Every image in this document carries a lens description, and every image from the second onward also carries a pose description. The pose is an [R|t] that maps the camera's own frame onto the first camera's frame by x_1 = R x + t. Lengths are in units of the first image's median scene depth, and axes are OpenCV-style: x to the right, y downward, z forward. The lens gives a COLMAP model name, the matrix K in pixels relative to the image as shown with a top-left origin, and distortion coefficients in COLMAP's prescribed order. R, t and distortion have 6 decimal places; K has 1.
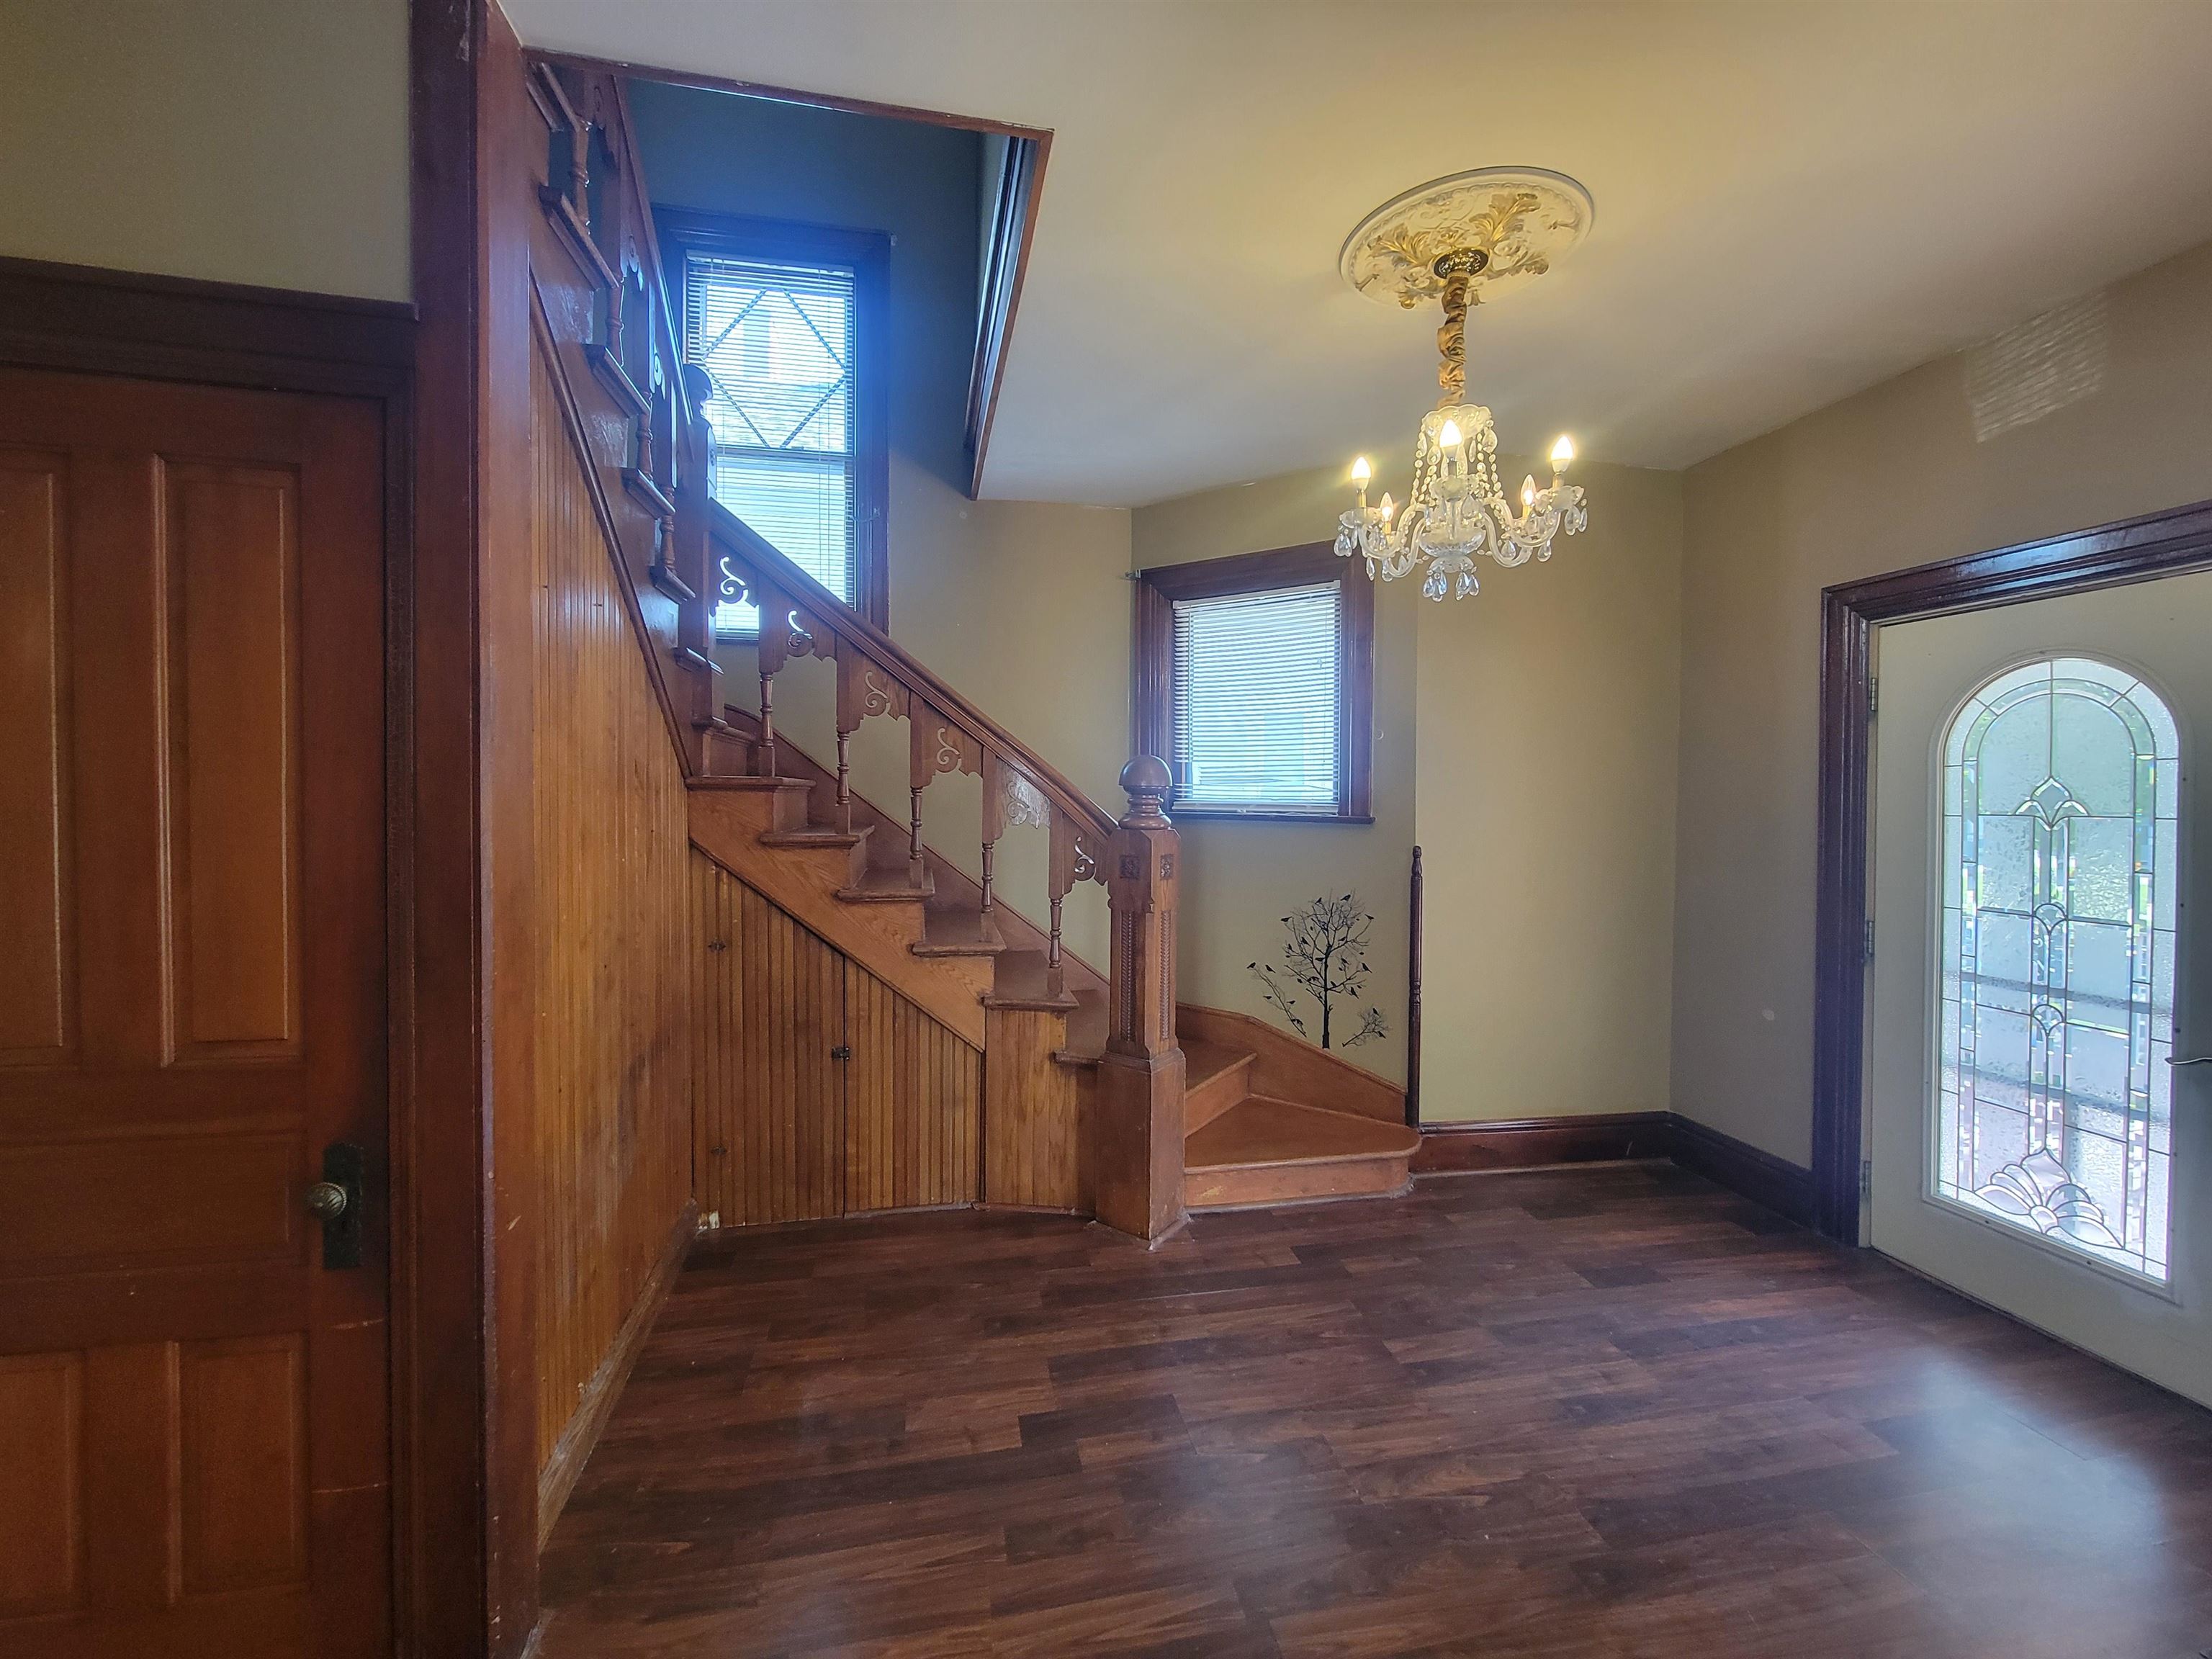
lens RADIAL K [[899.5, 0, 1106.3], [0, 899.5, 806.4], [0, 0, 1]] dist [0.006743, -0.004475]
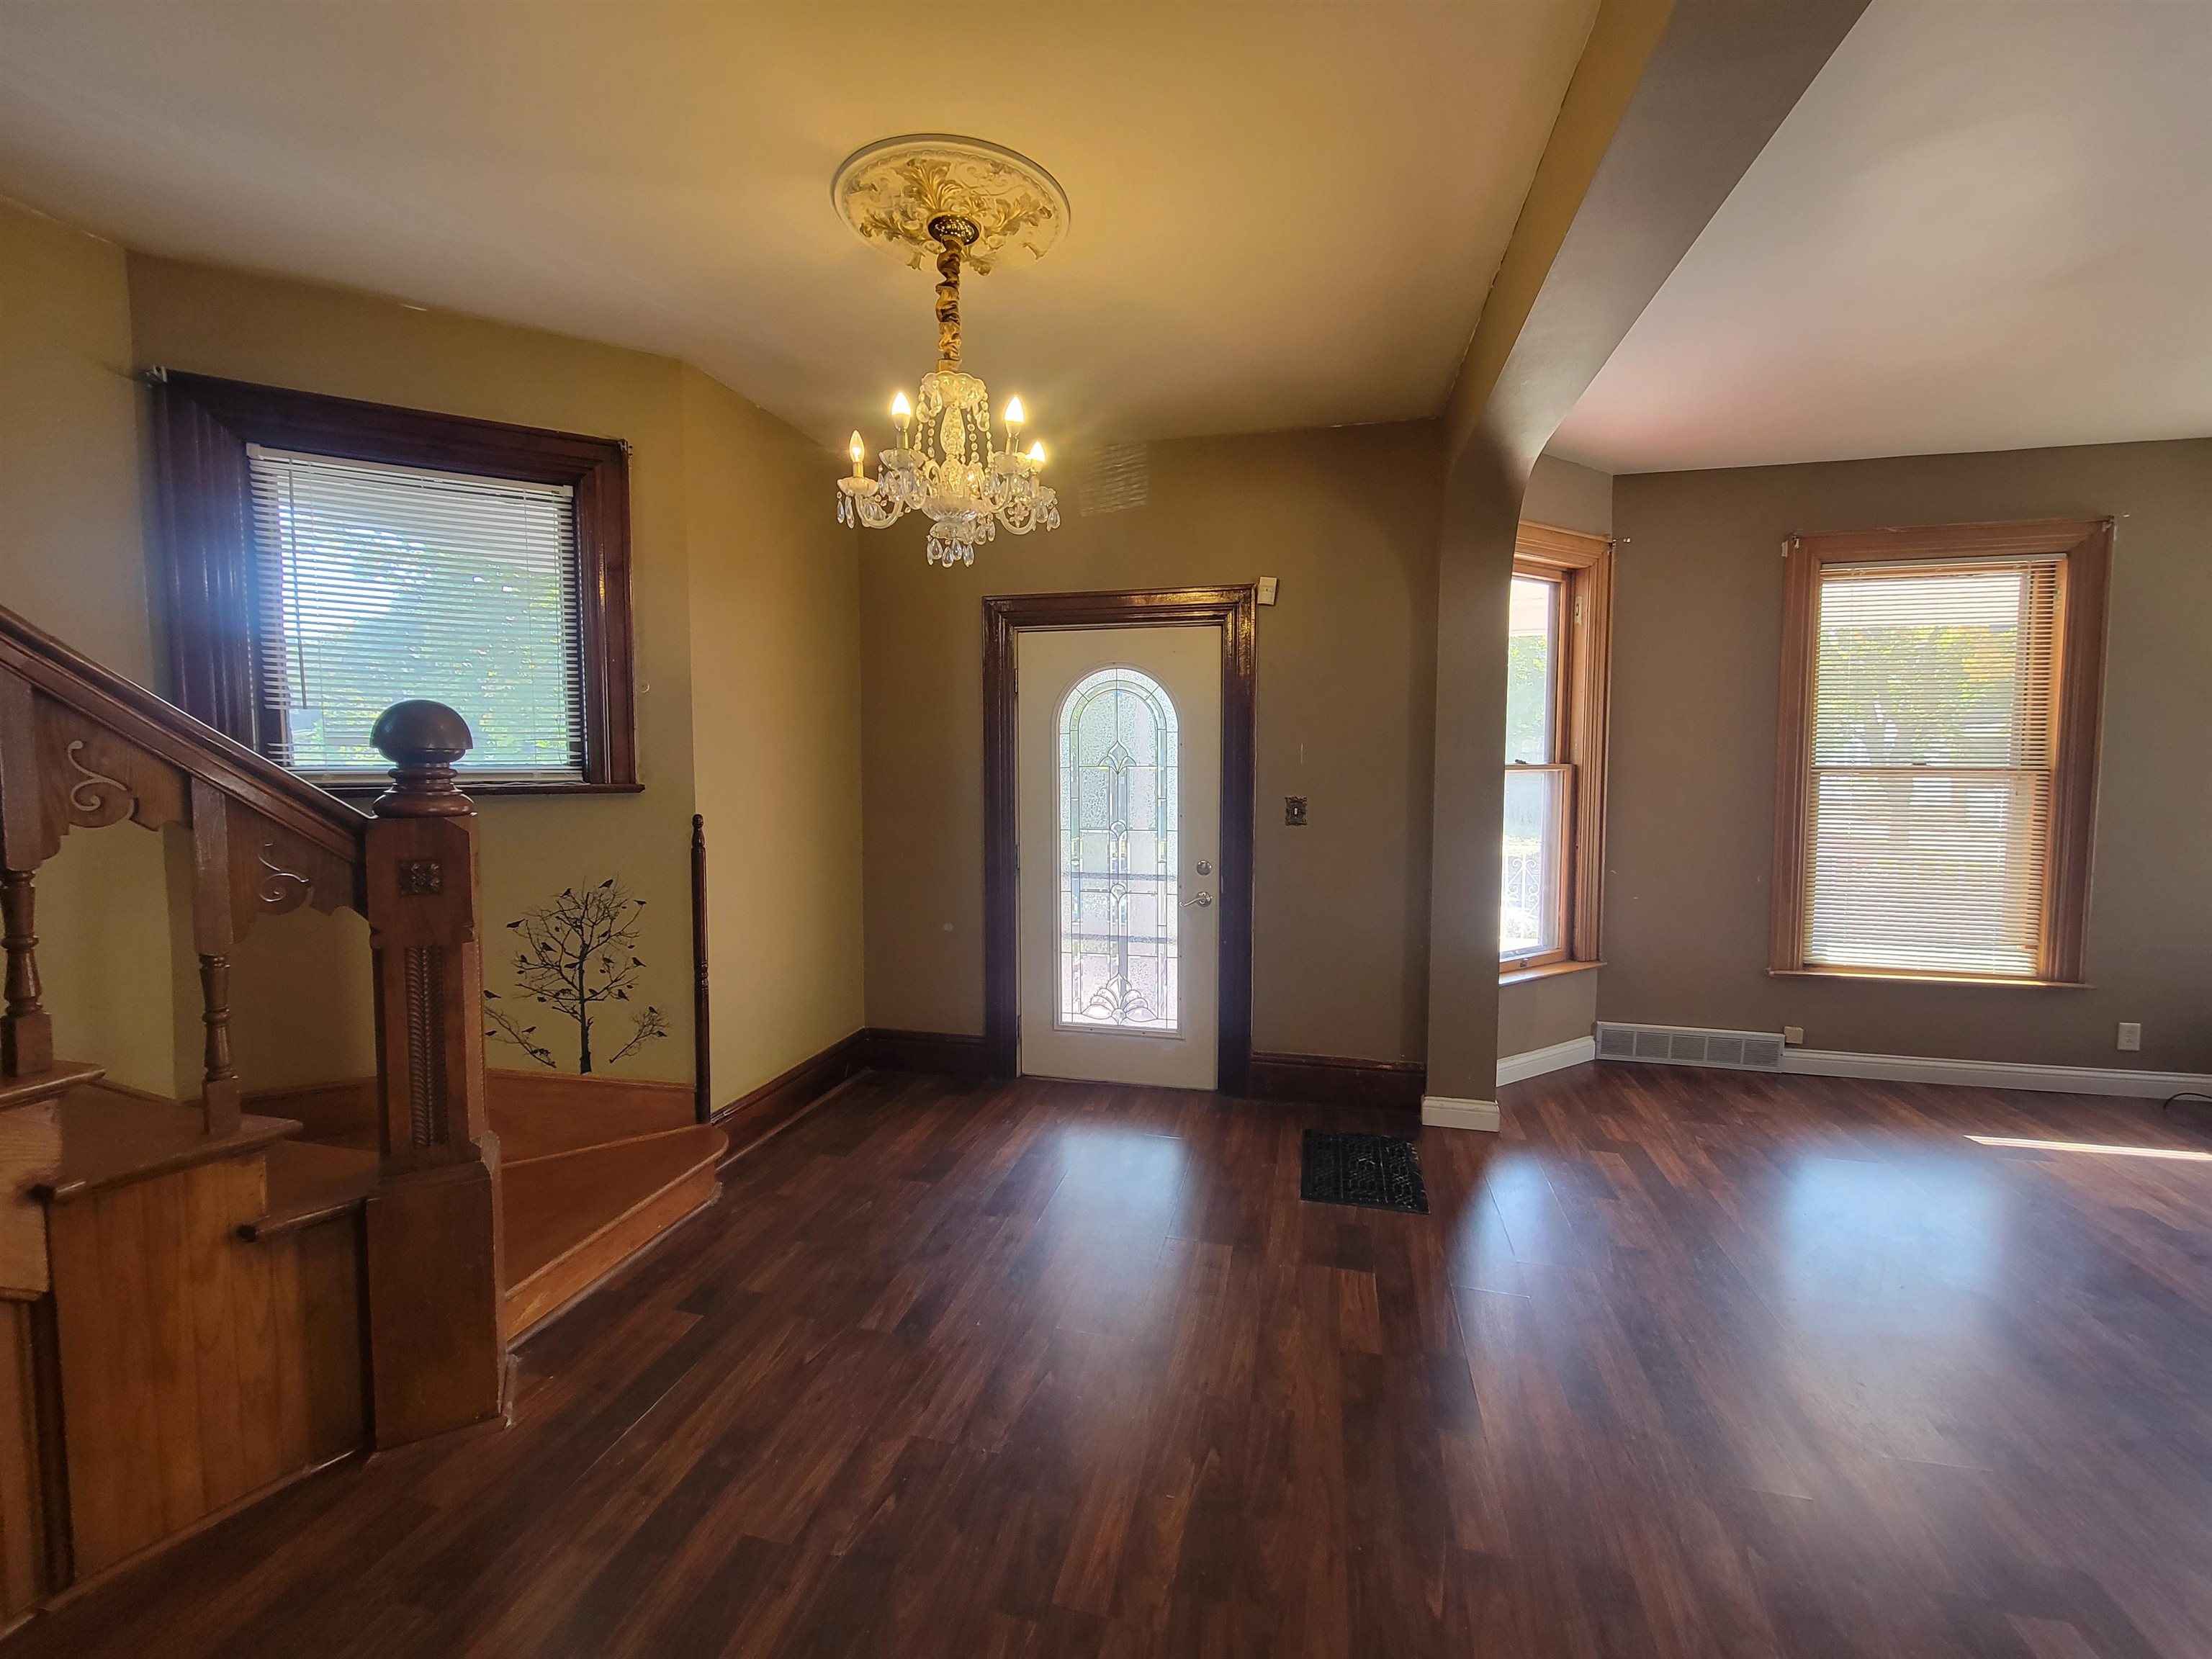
lens RADIAL K [[899.5, 0, 1101.4], [0, 899.5, 809.6], [0, 0, 1]] dist [0.006743, -0.004475]
pose [[0.416528, -0.064617, 0.906824, -0.328648], [0.016179, 0.997840, 0.063671, -0.012673], [-0.908979, -0.011850, 0.416674, 0.284281]]
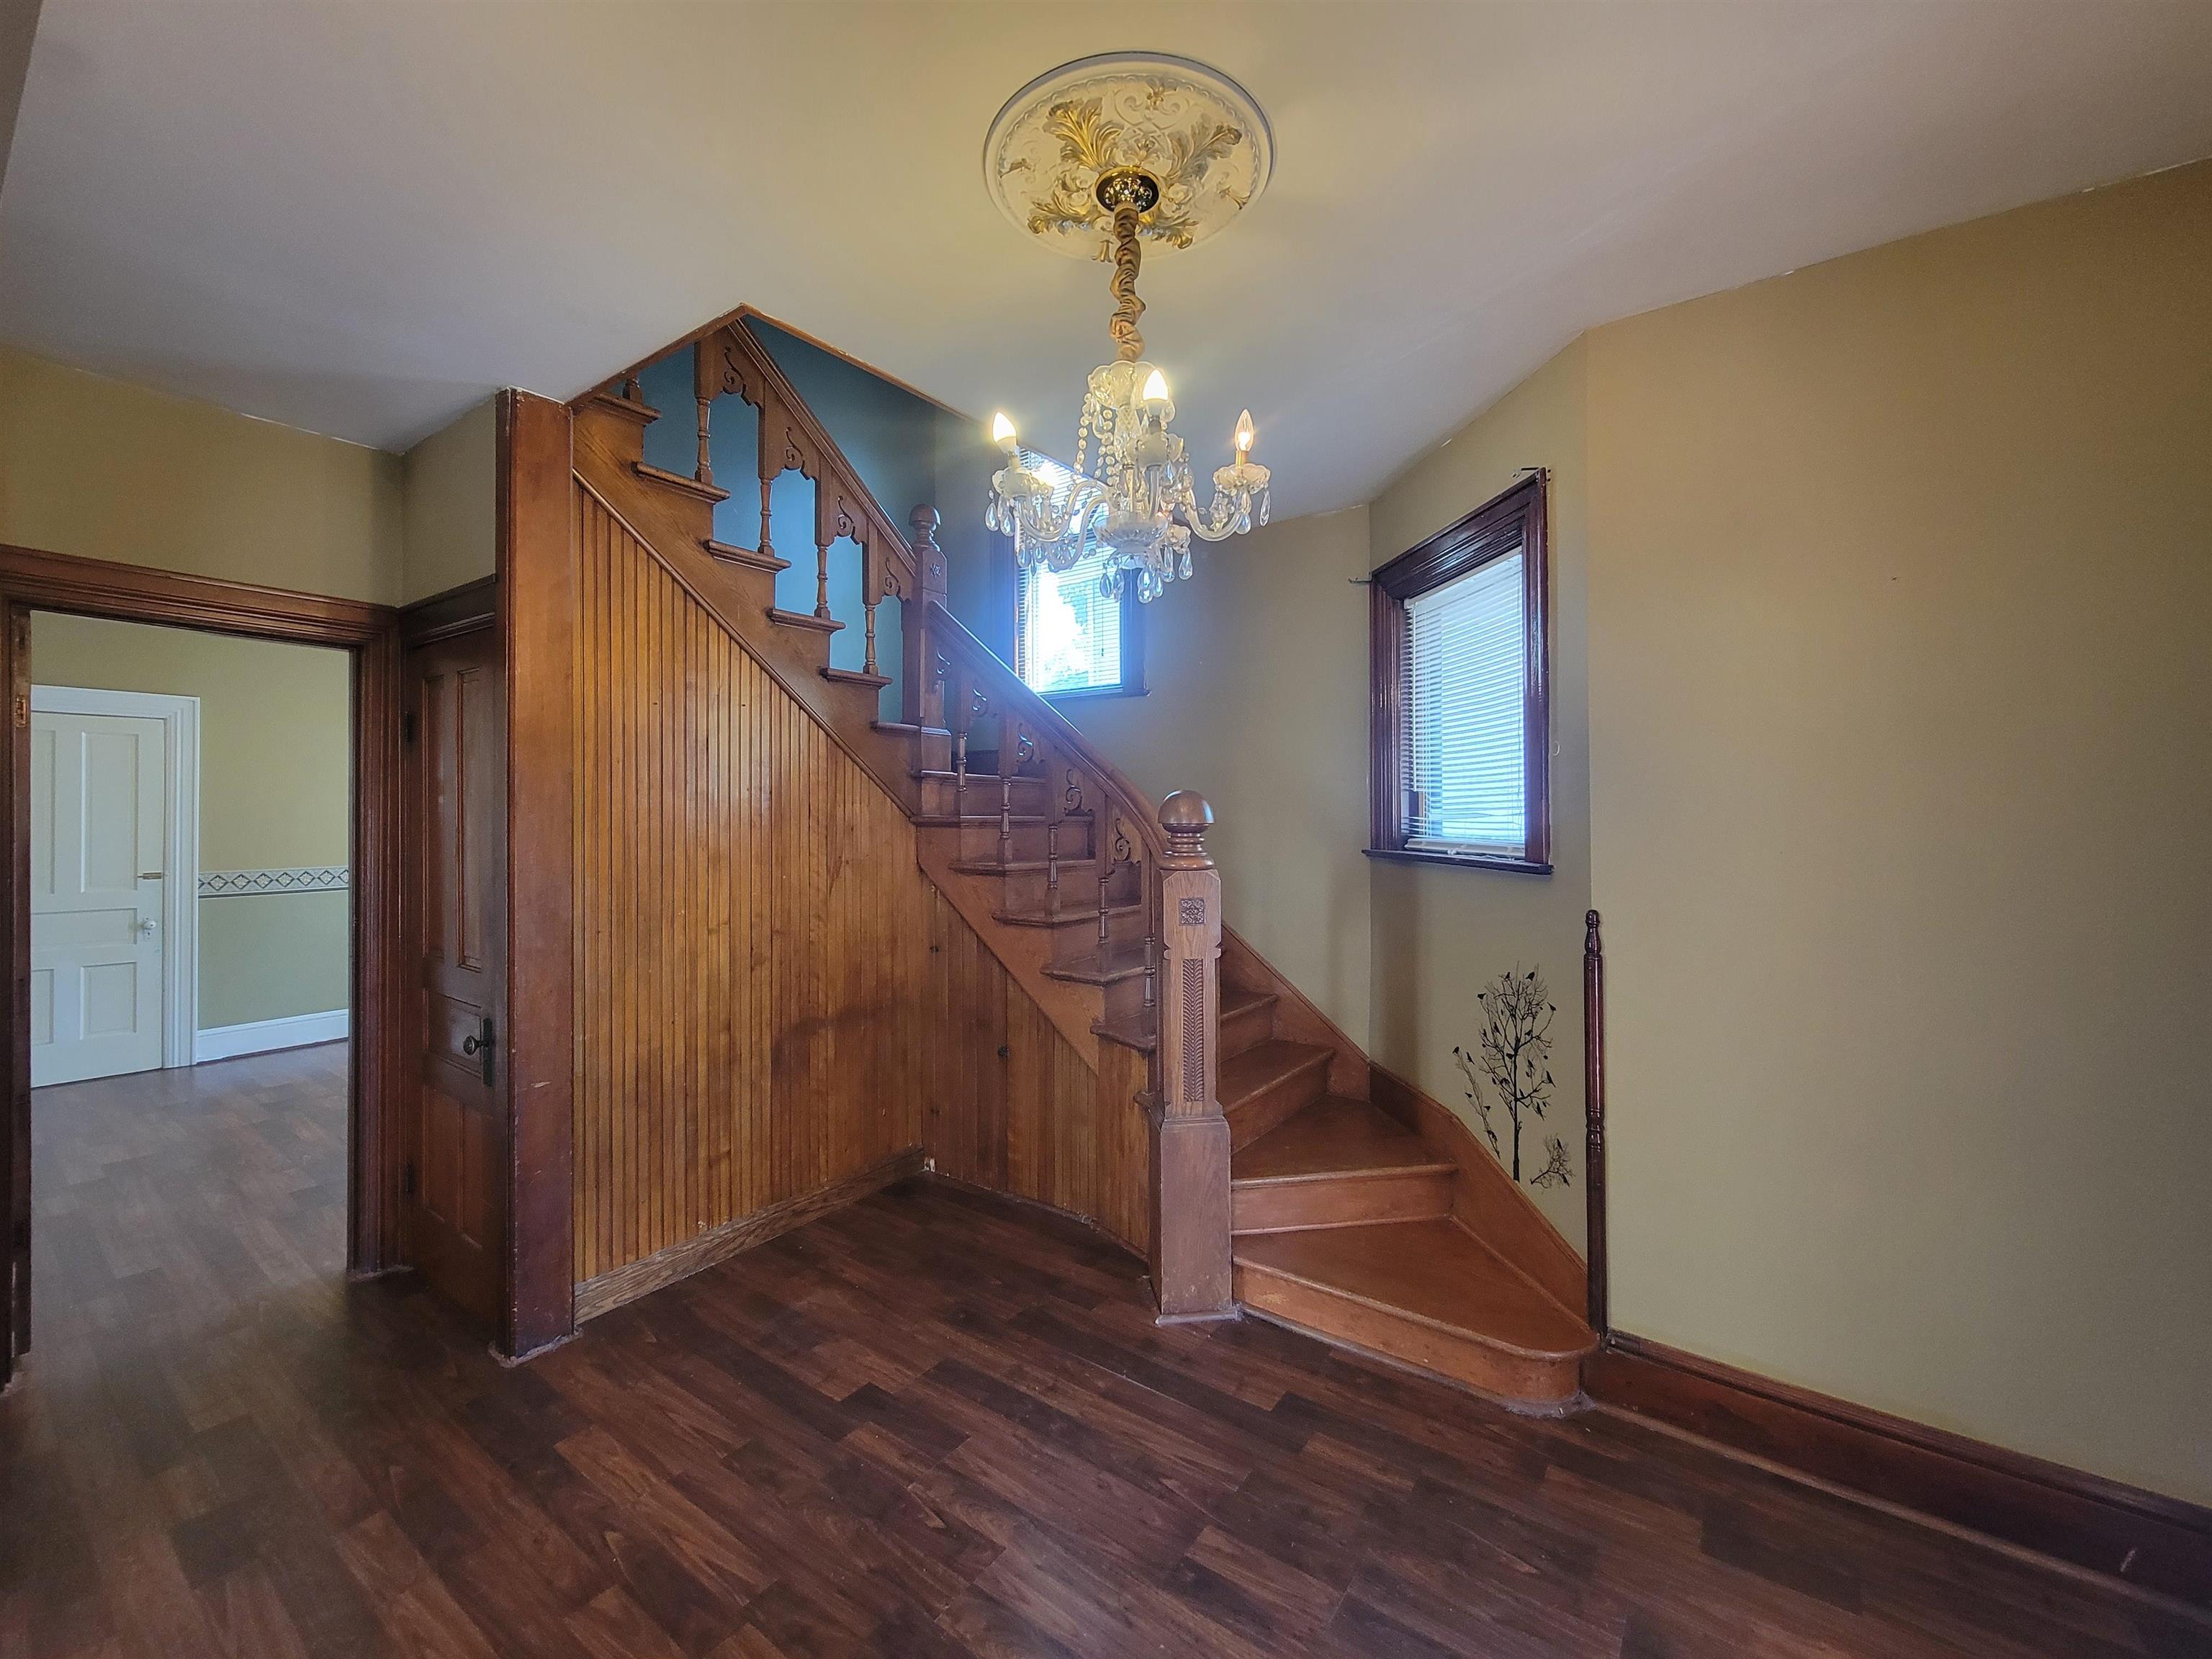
lens RADIAL K [[899.5, 0, 1101.4], [0, 899.5, 812.3], [0, 0, 1]] dist [0.006743, -0.004475]
pose [[0.680791, -0.009660, -0.732414, 0.643364], [-0.007805, 0.999761, -0.020440, -0.013662], [0.732436, 0.019632, 0.680553, 0.292813]]
